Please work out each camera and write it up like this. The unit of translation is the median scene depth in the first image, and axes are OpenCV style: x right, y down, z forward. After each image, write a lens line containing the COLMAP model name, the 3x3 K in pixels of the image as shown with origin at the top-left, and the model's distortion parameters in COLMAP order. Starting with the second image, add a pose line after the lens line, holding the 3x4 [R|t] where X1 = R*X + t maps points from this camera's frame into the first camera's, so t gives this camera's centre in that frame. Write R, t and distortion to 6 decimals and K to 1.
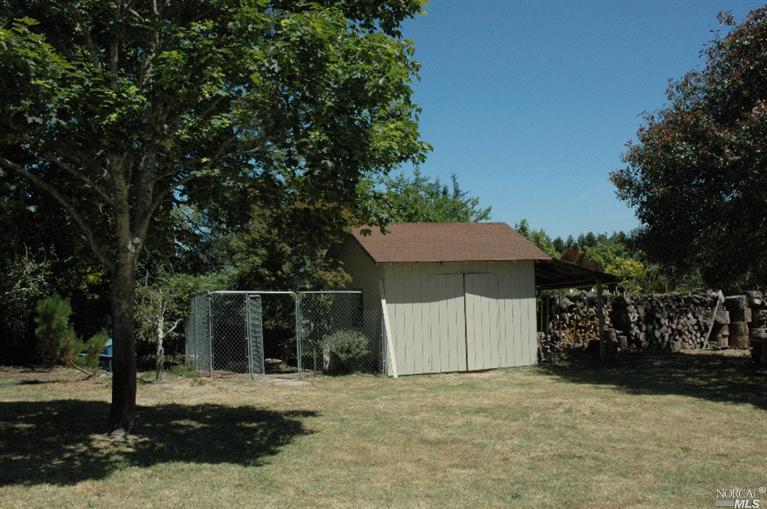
lens RADIAL K [[871.1, 0, 383.5], [0, 871.1, 254.5], [0, 0, 1]] dist [-0.052154, 0.001316]
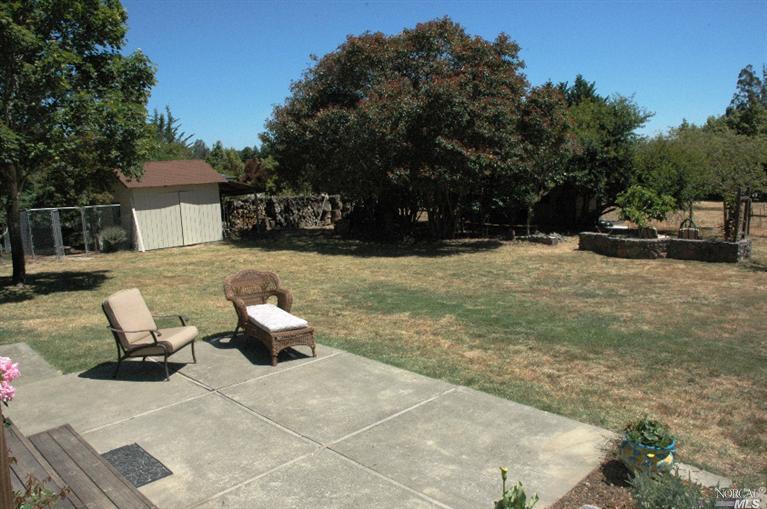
lens RADIAL K [[591.7, 0, 383.5], [0, 591.7, 254.5], [0, 0, 1]] dist [-0.163553, 0.140955]
pose [[0.908987, -0.071561, 0.410636, -0.023654], [0.007309, 0.987737, 0.155954, -0.032932], [-0.416761, -0.138759, 0.898363, -0.258209]]
